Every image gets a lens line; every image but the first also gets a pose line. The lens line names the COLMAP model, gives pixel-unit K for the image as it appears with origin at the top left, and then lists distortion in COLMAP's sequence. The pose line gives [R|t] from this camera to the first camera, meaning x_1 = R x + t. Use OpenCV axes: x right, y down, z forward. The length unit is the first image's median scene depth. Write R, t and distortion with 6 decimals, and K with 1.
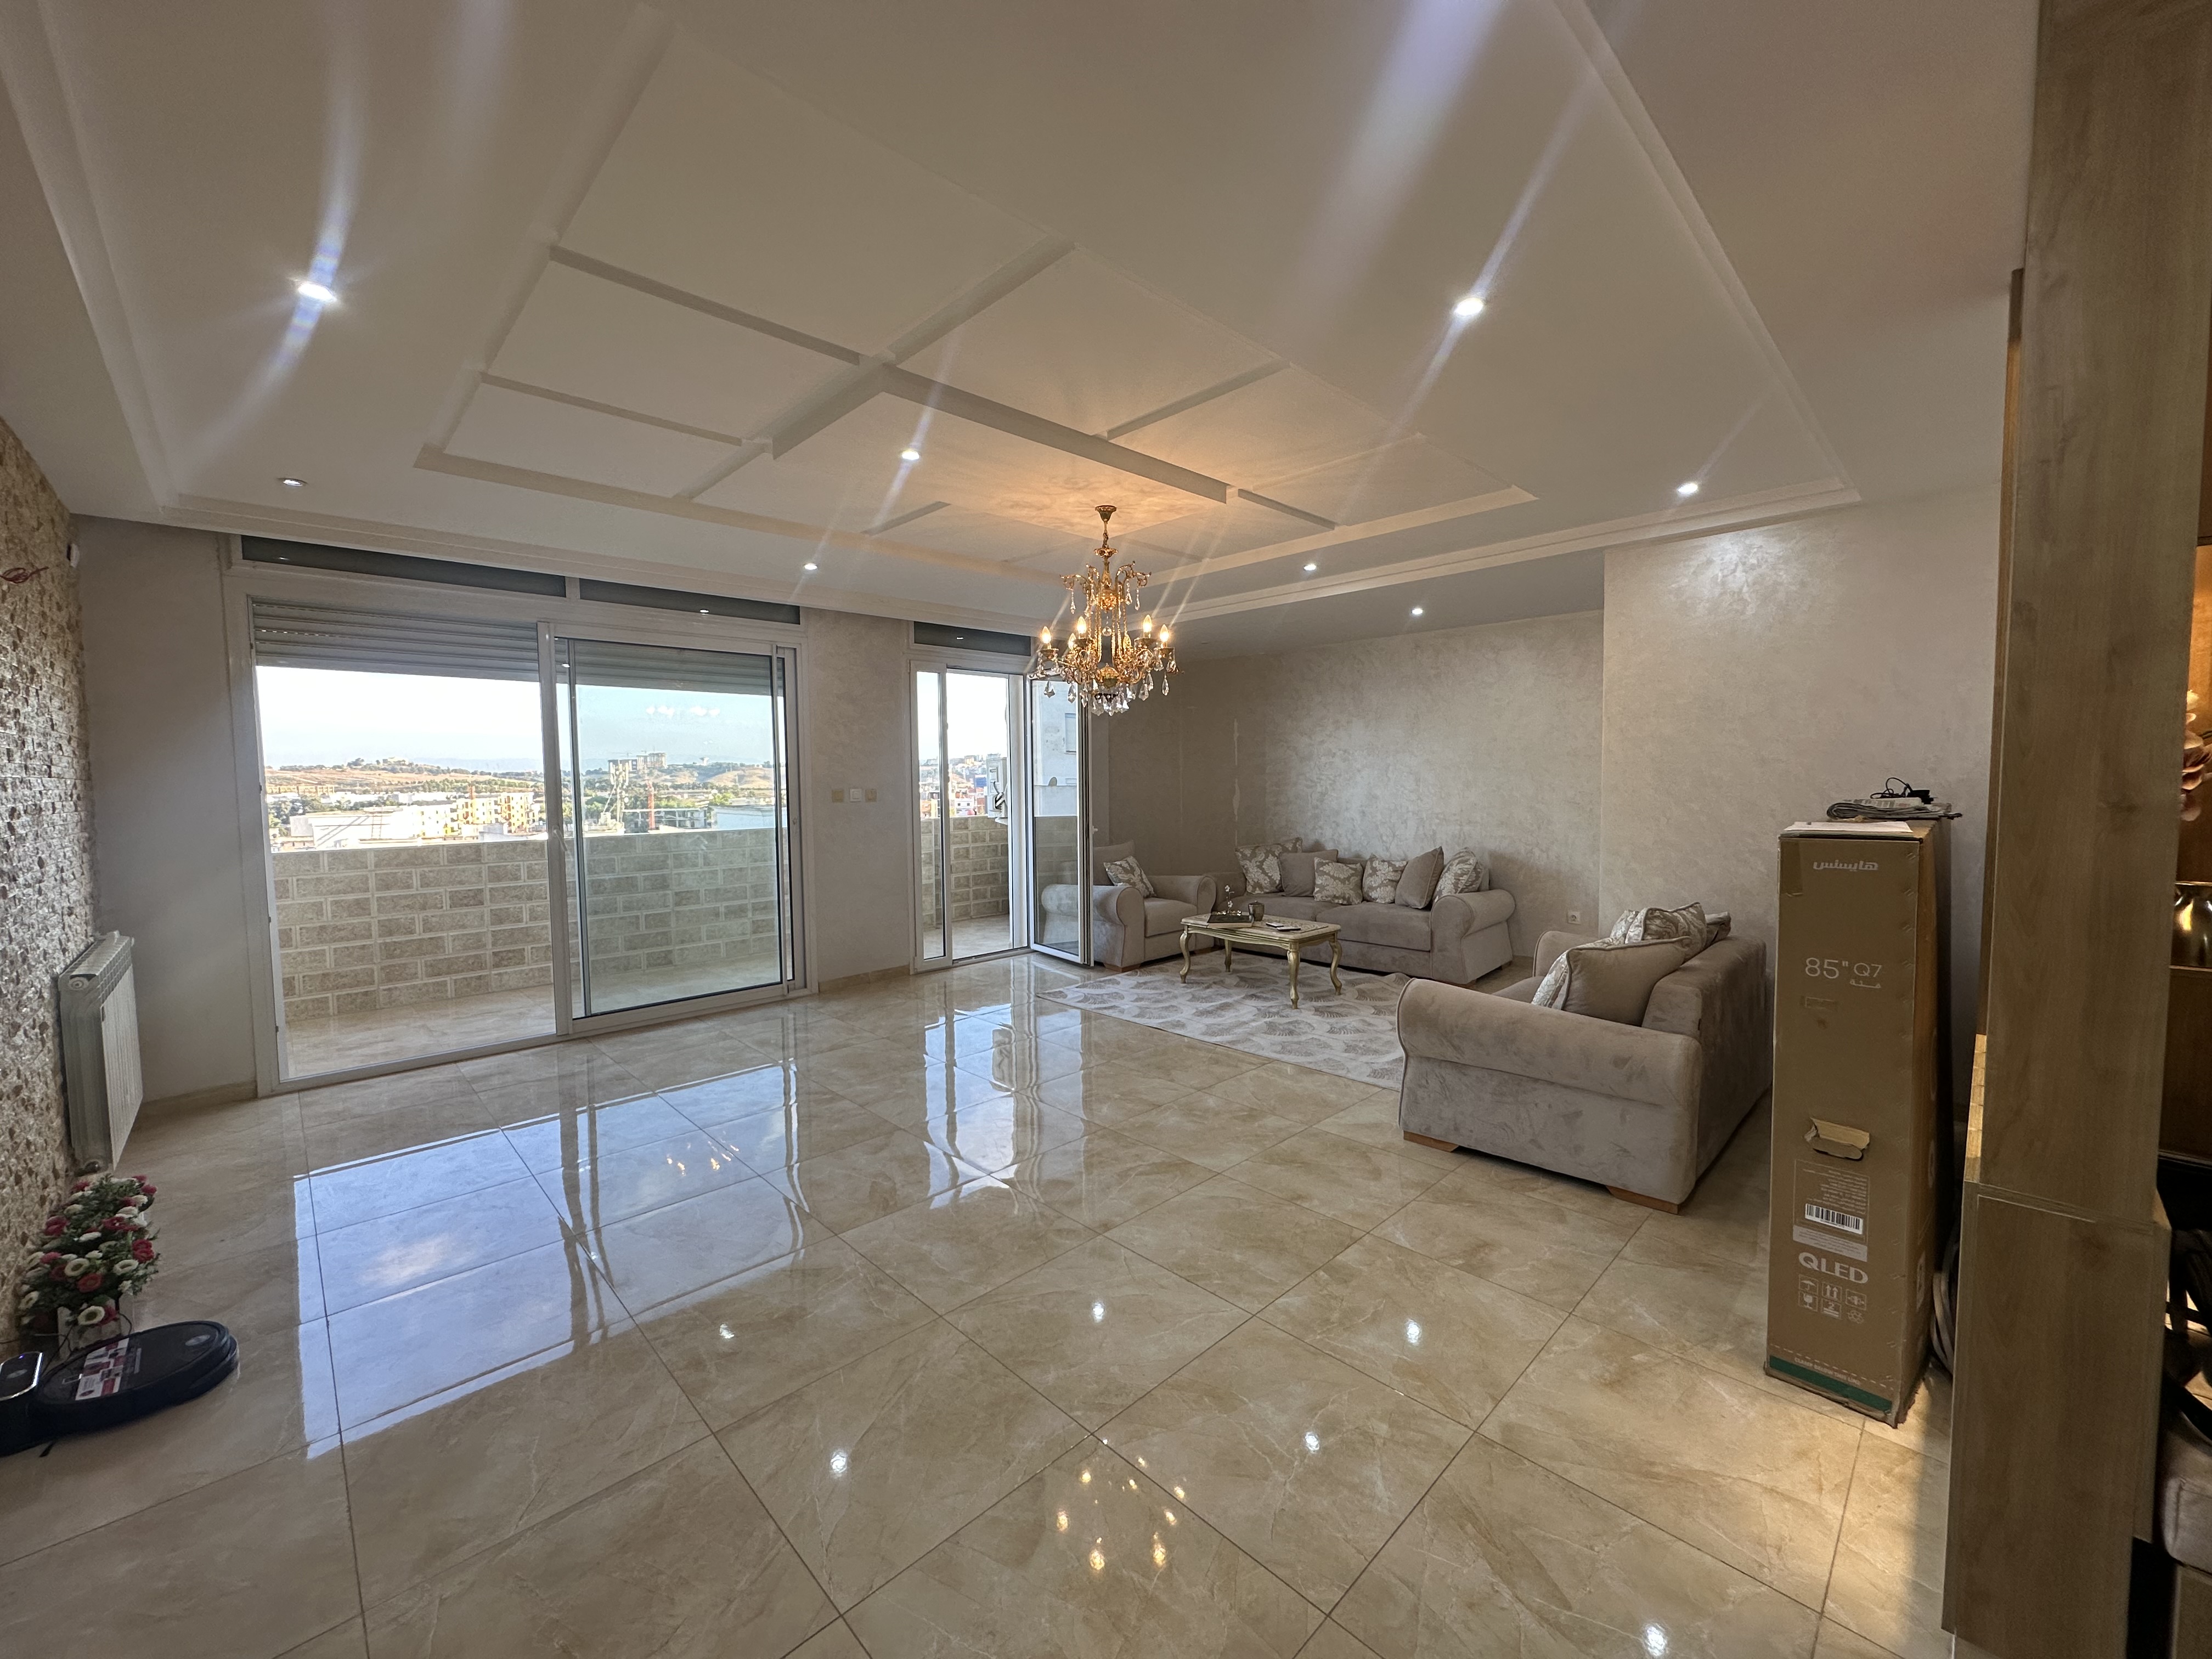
lens RADIAL K [[877.3, 0, 1109.5], [0, 877.3, 826.9], [0, 0, 1]] dist [-0.005238, 0.001232]
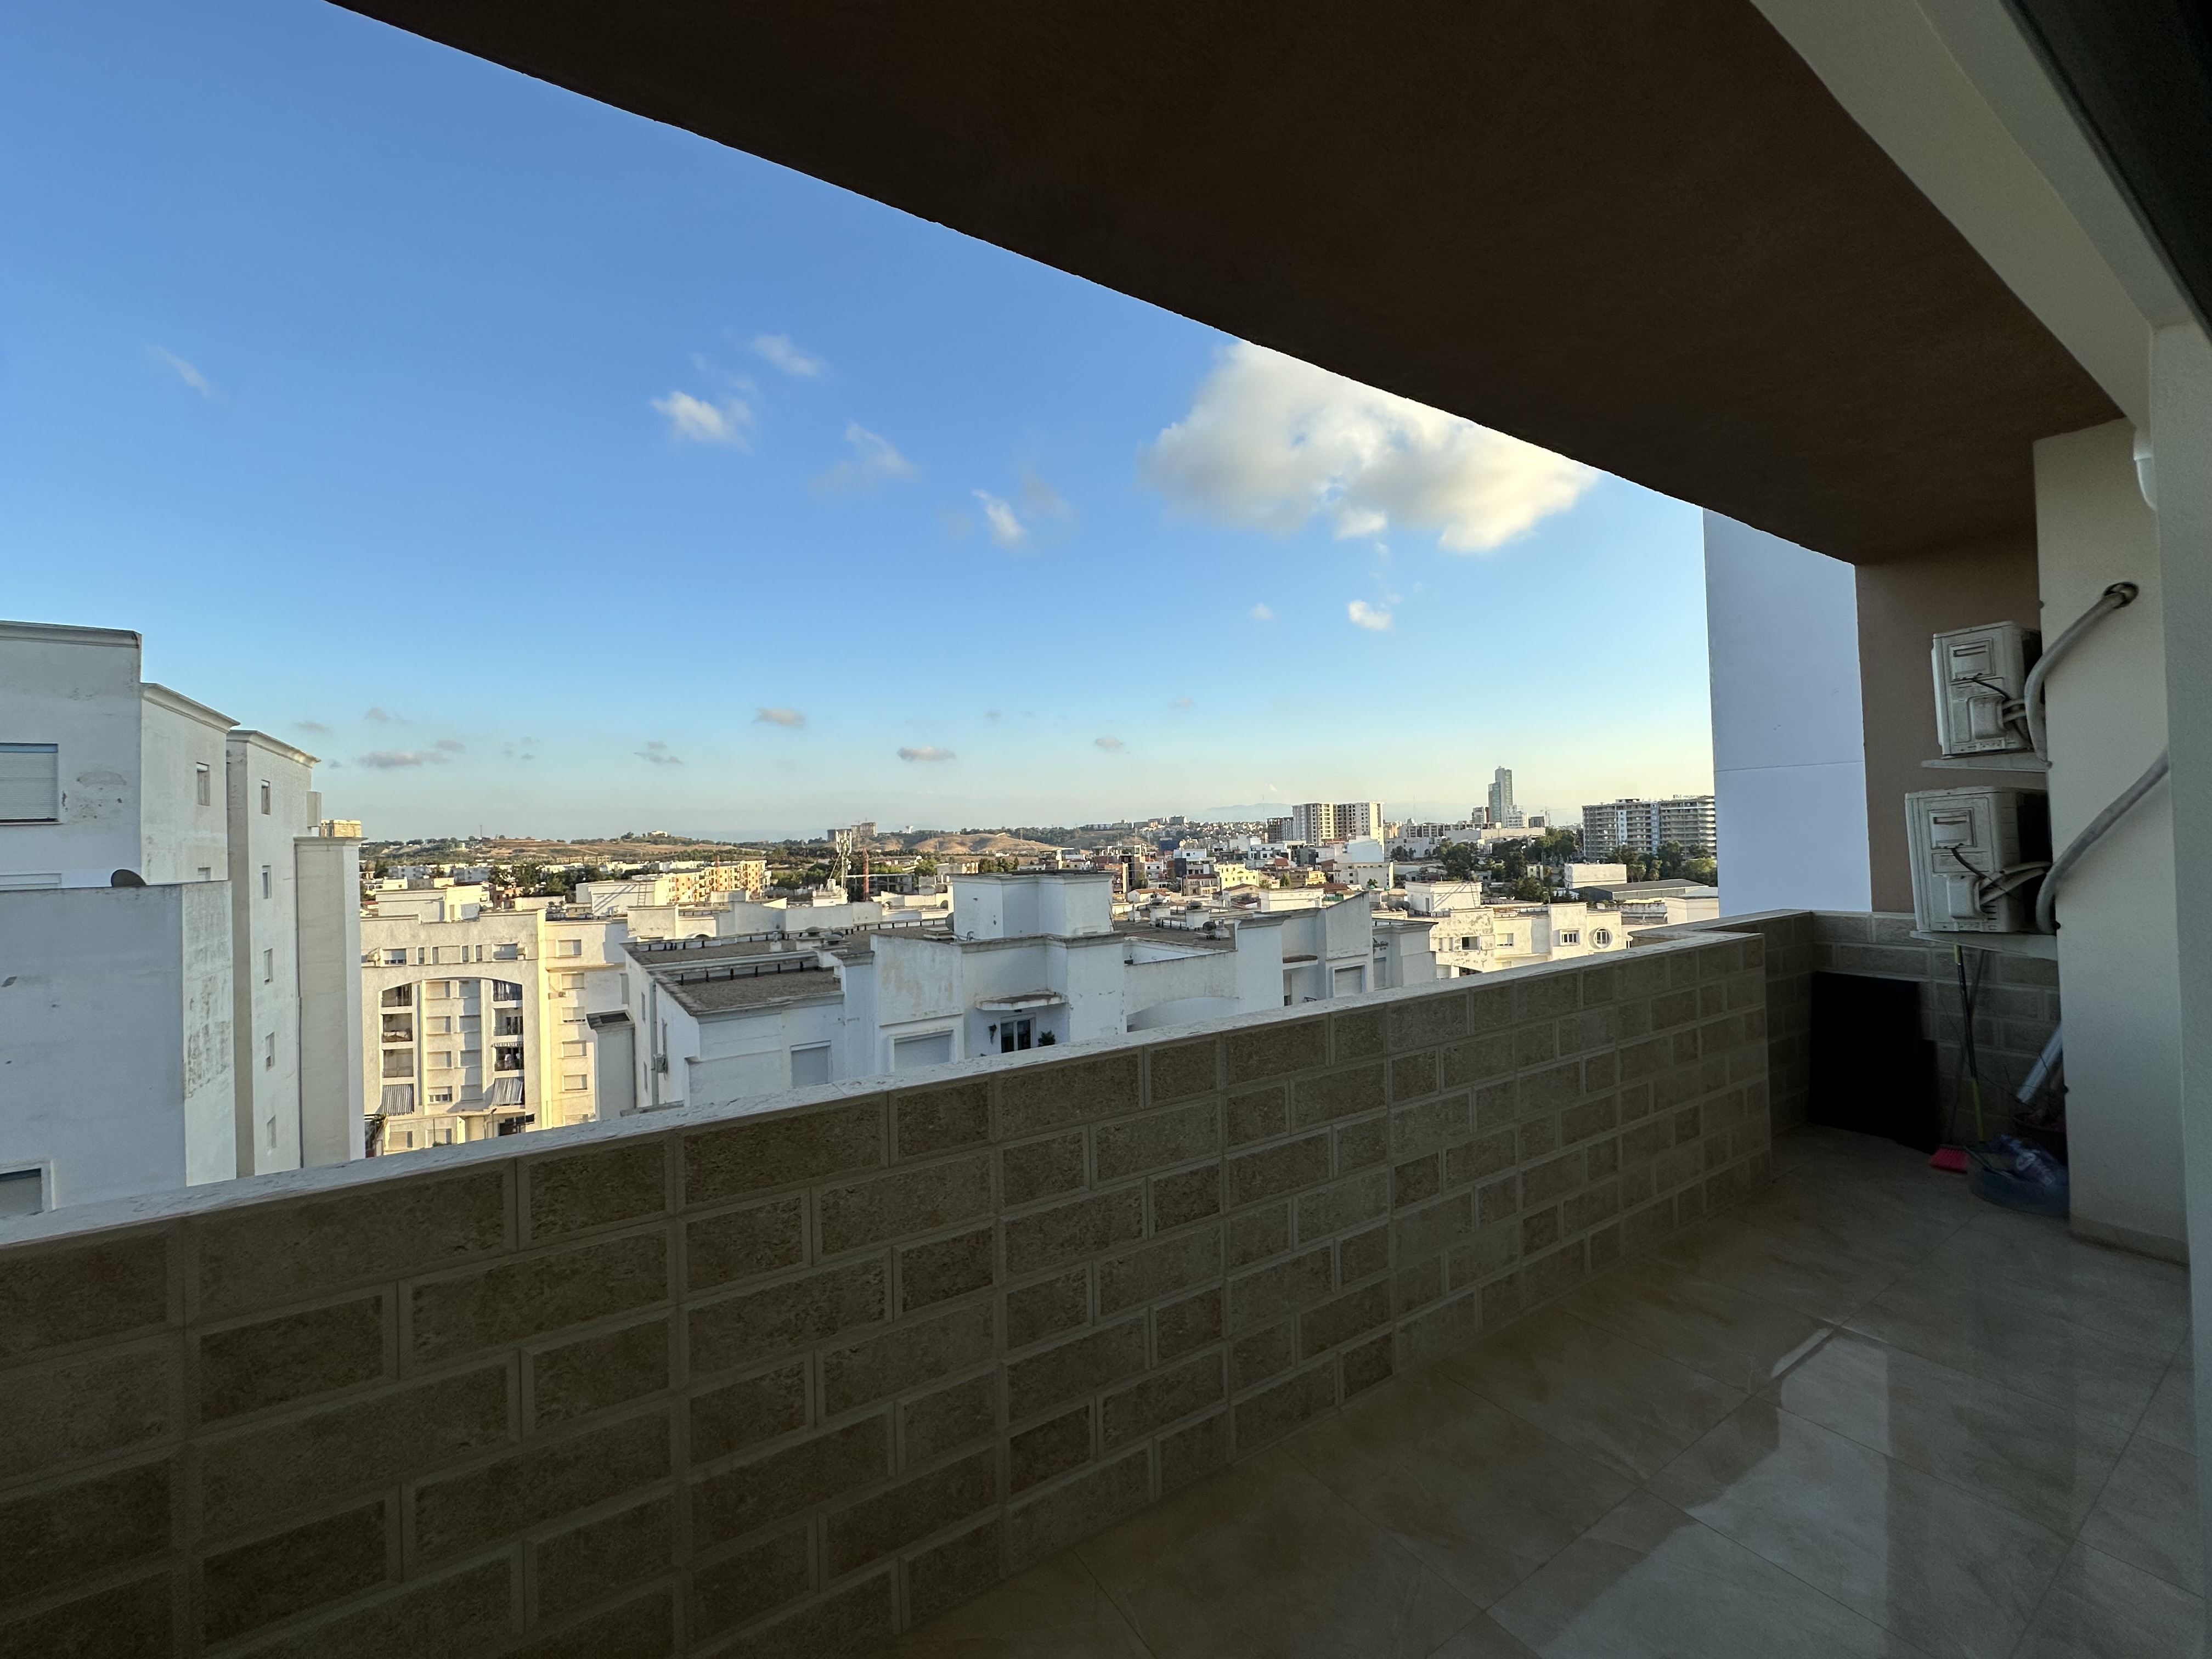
lens RADIAL K [[877.3, 0, 1107.7], [0, 877.3, 824.1], [0, 0, 1]] dist [-0.005238, 0.001232]
pose [[0.978185, -0.019761, -0.206794, -0.683698], [0.004322, 0.997186, -0.074844, -0.050408], [0.207691, 0.072318, 0.975518, 0.788361]]
